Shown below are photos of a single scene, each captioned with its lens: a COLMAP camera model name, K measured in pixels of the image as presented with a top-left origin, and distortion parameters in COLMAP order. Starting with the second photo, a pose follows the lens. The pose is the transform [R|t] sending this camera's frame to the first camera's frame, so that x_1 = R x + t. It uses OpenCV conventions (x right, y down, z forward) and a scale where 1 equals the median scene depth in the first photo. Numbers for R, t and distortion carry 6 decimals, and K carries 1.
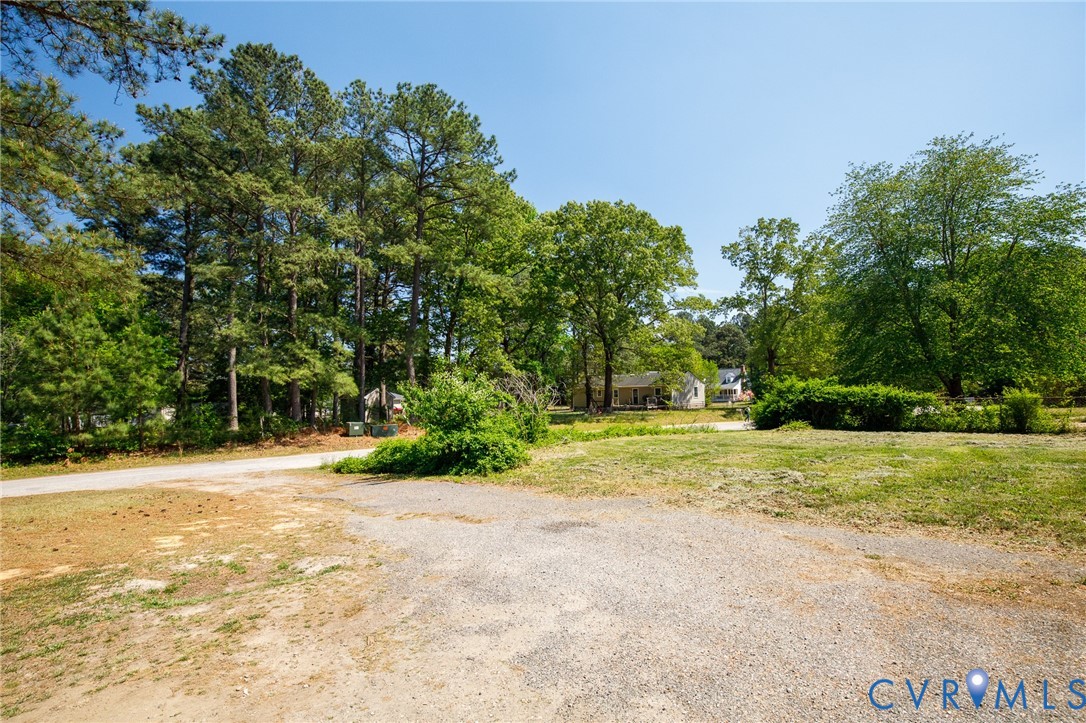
lens RADIAL K [[509.3, 0, 544.4], [0, 509.3, 373.8], [0, 0, 1]] dist [0.001097, -0.000560]
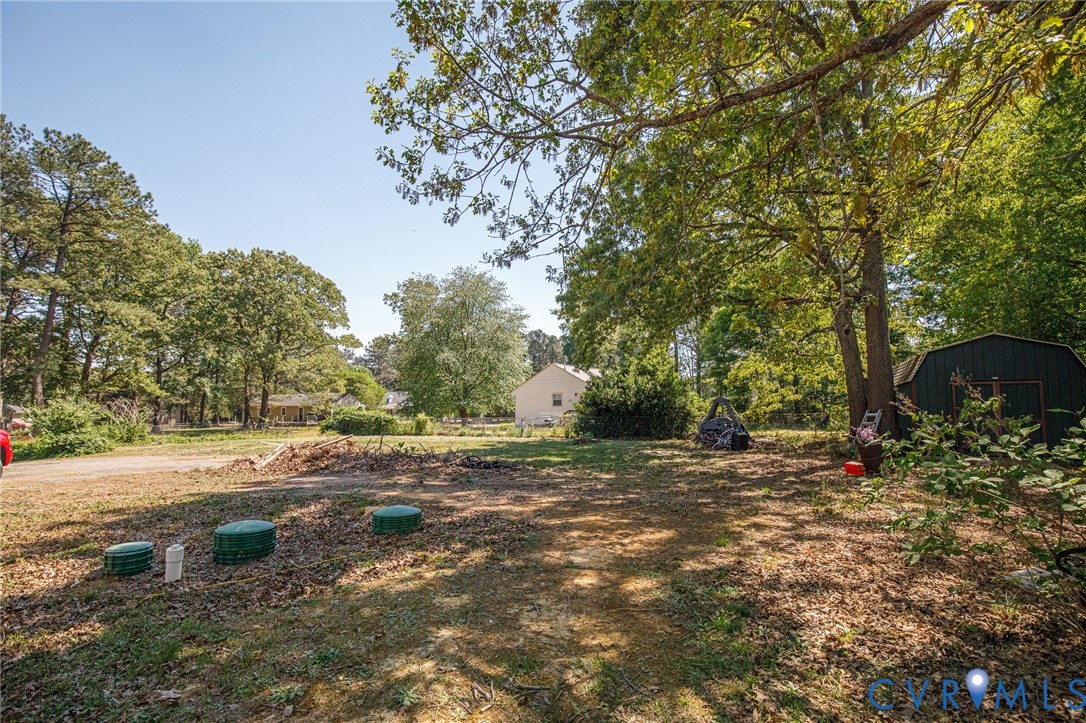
lens RADIAL K [[509.3, 0, 544.4], [0, 509.3, 373.8], [0, 0, 1]] dist [0.001097, -0.000560]
pose [[0.868191, 0.058054, 0.492823, 0.144507], [-0.040530, 0.998111, -0.046176, -0.029124], [-0.494572, 0.020116, 0.868904, -0.499681]]
